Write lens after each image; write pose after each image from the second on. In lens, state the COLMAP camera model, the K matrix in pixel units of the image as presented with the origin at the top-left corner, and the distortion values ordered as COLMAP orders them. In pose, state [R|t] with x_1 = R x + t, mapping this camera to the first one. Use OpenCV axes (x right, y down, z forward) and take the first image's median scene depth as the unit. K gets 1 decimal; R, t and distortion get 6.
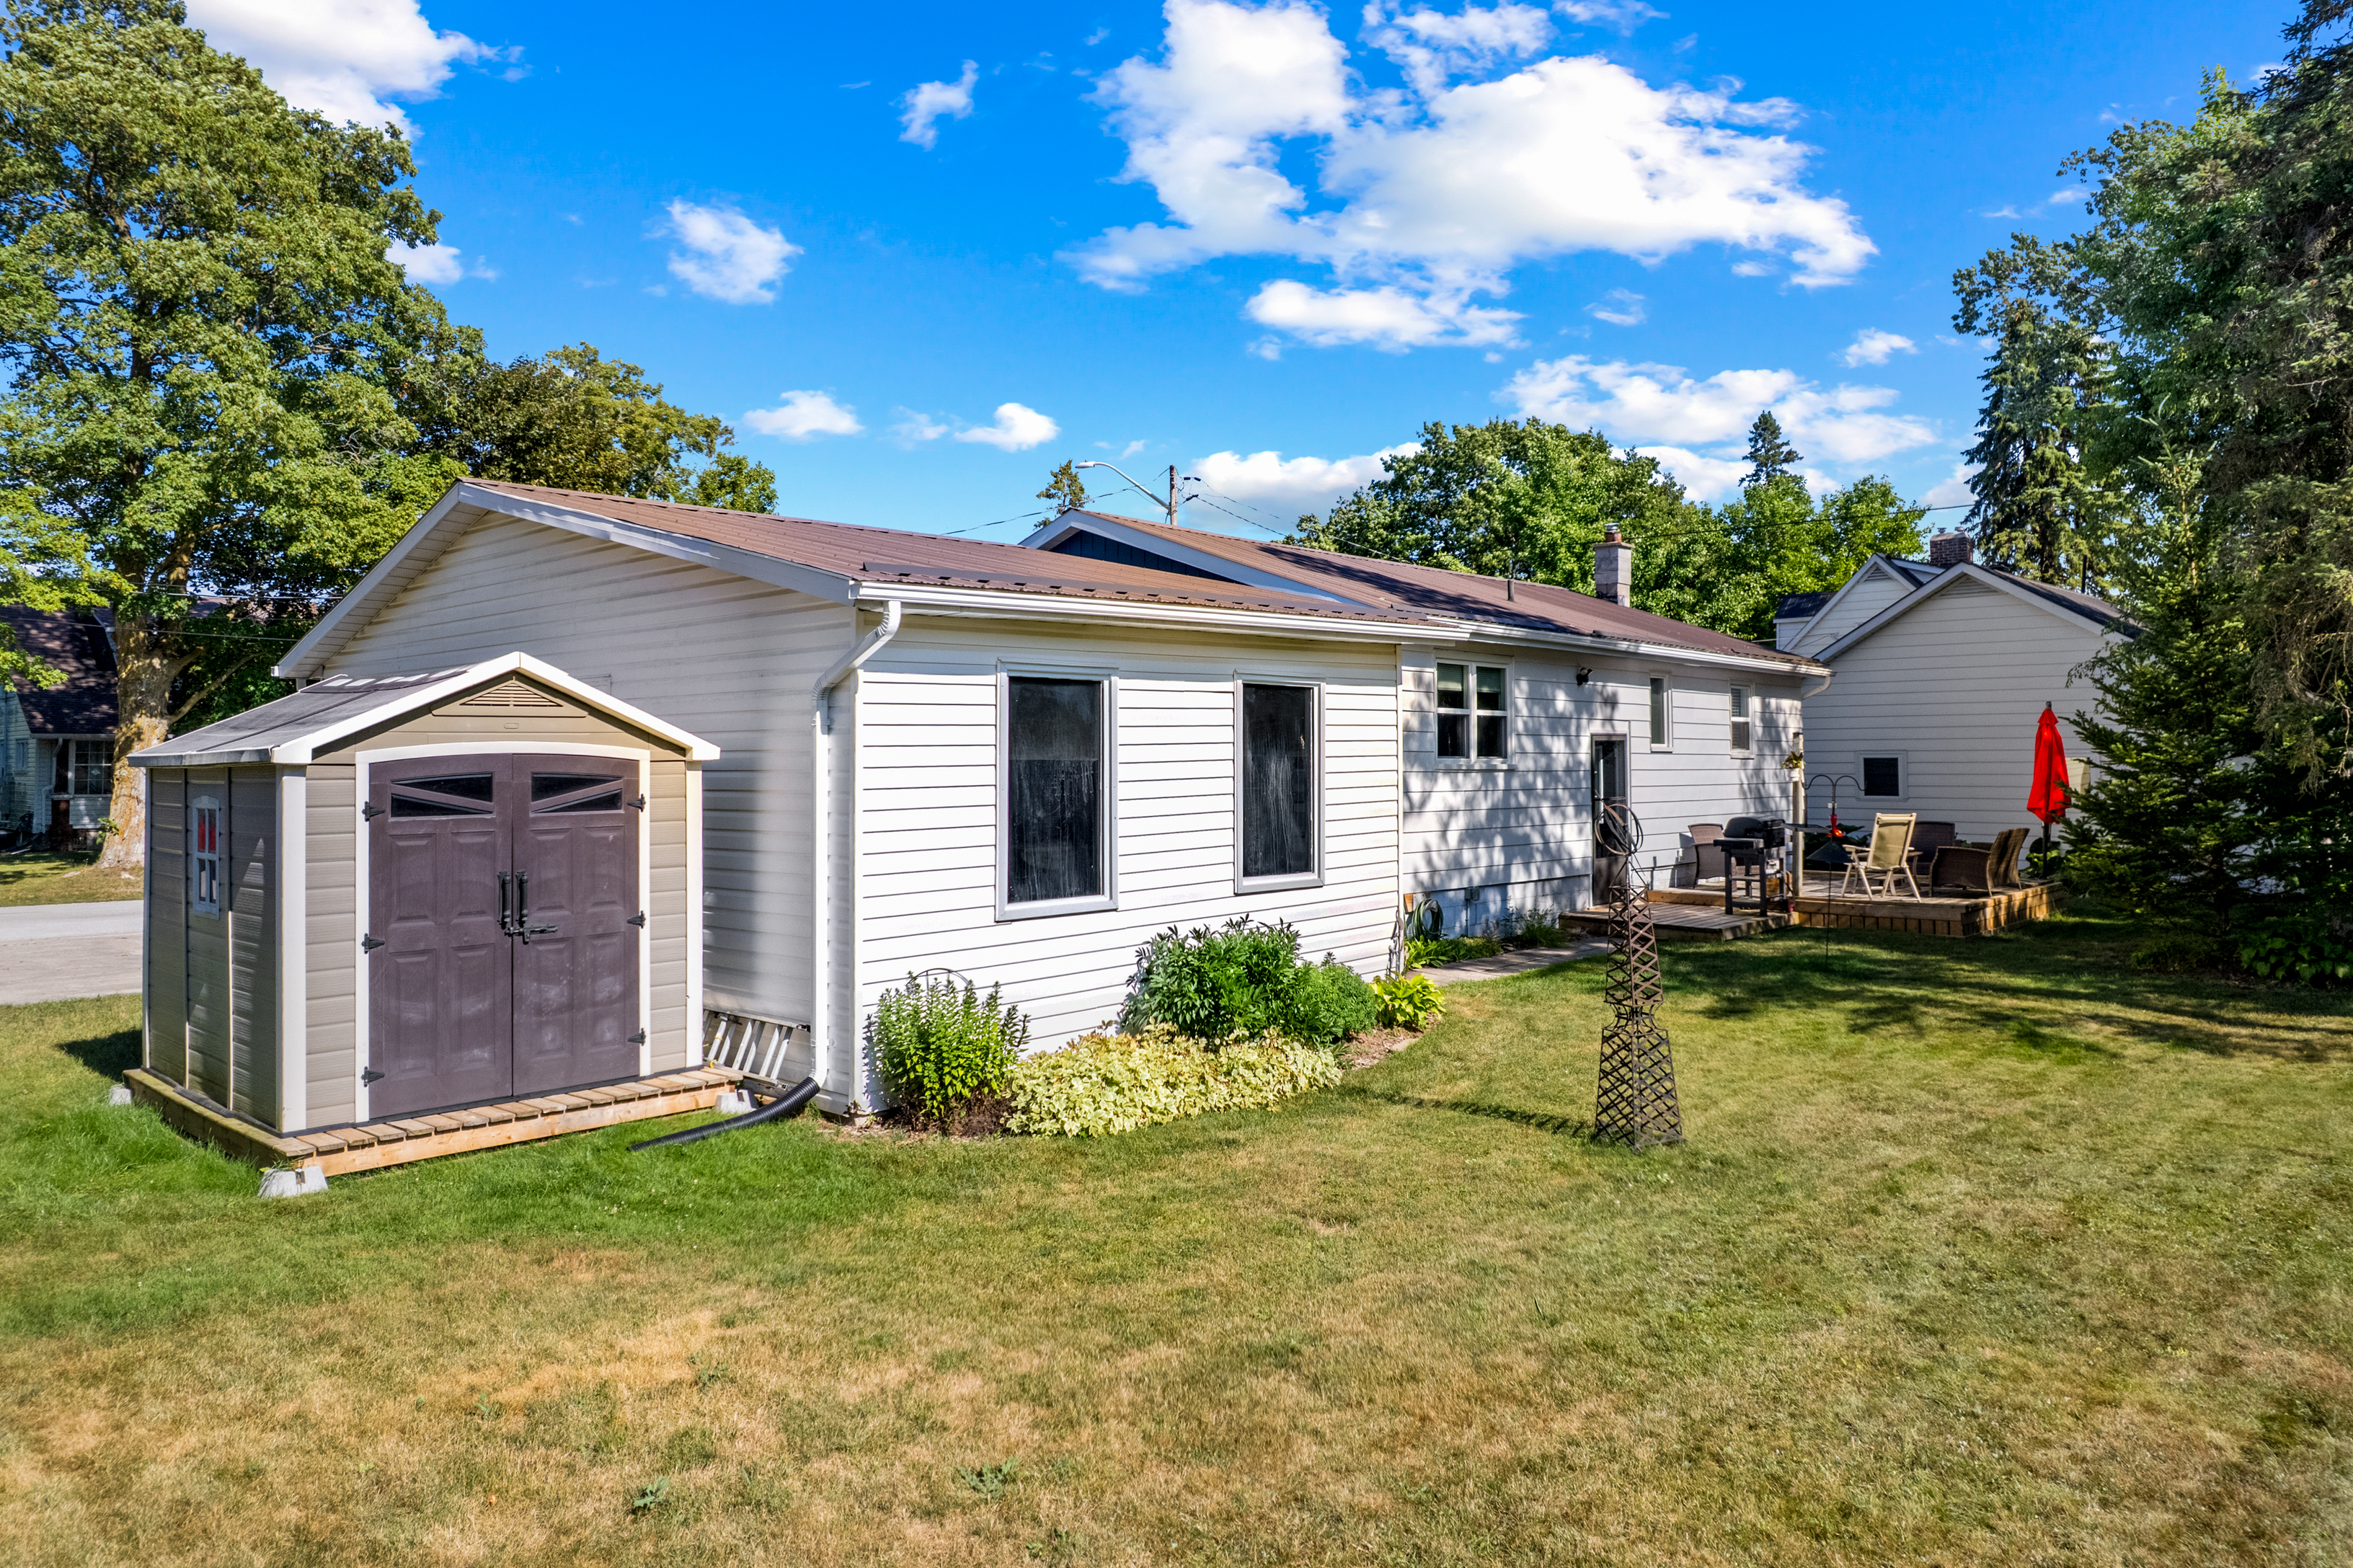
lens RADIAL K [[1556.8, 0, 1176.5], [0, 1556.8, 784.0], [0, 0, 1]] dist [-0.070010, 0.001063]
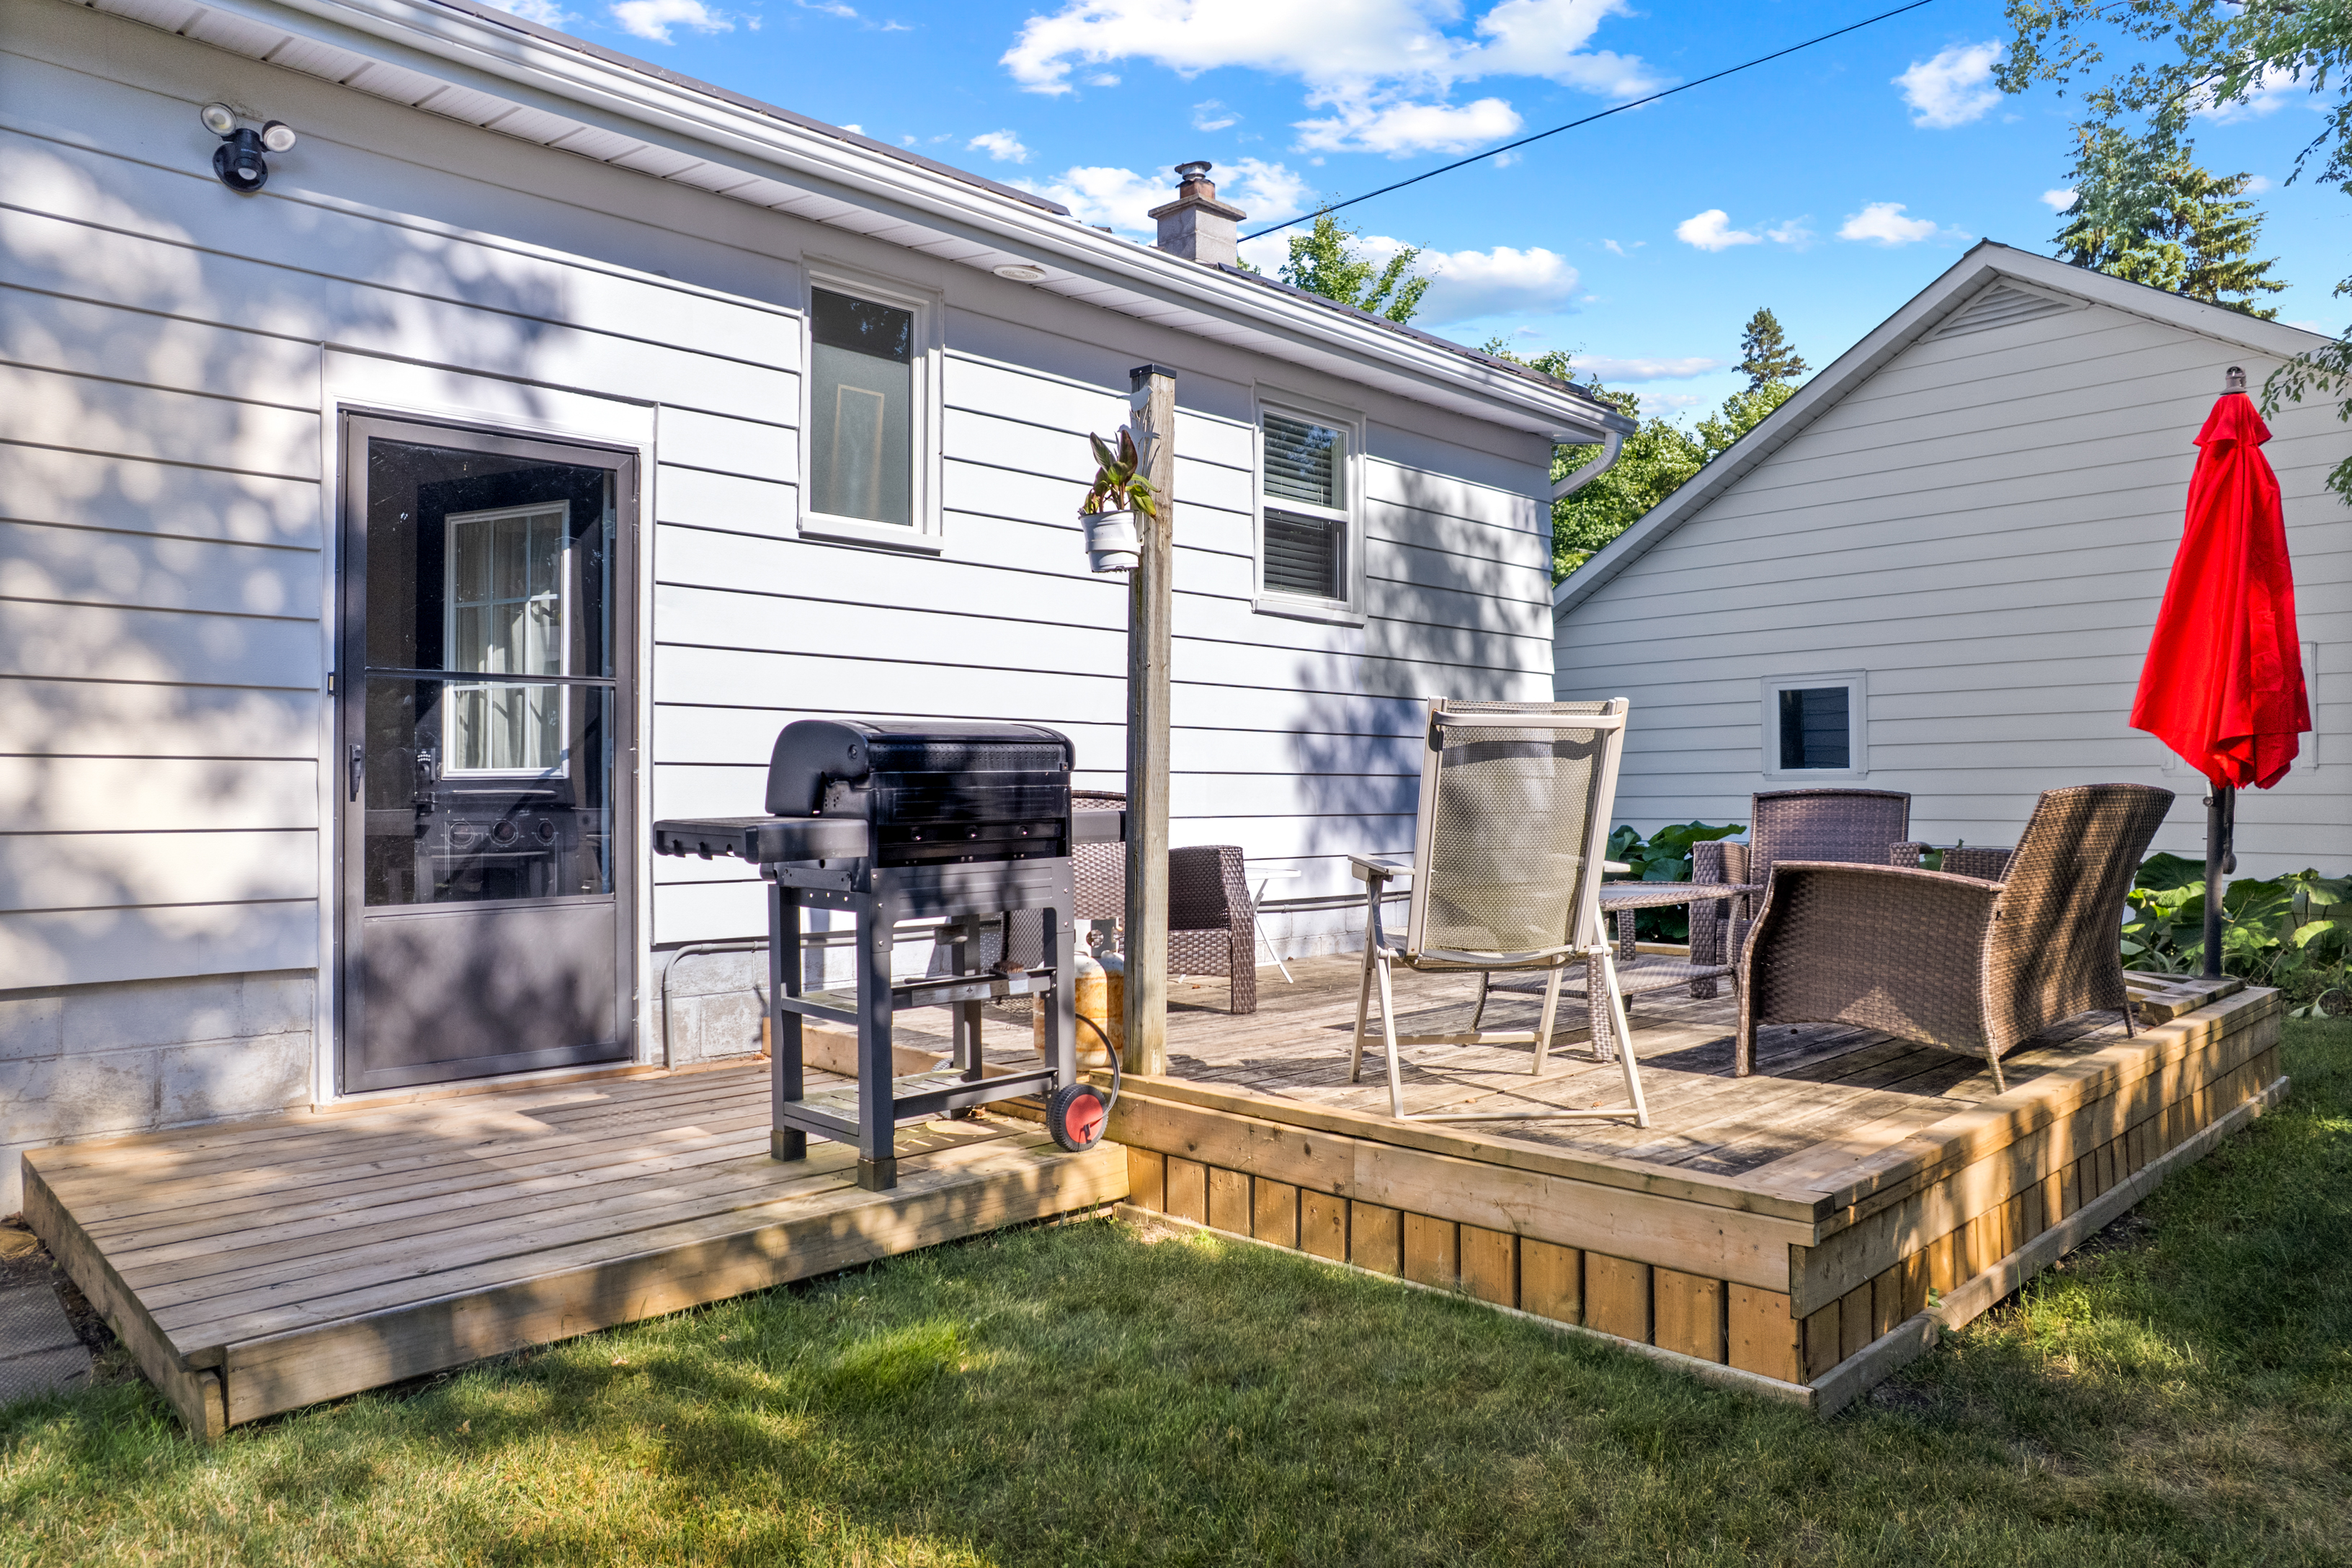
lens RADIAL K [[1527.1, 0, 1176.0], [0, 1527.1, 784.0], [0, 0, 1]] dist [-0.001903, -0.002113]
pose [[0.999260, 0.002431, -0.038385, 0.351003], [-0.002739, 0.999964, -0.007973, 0.026643], [0.038364, 0.008073, 0.999231, 0.641540]]
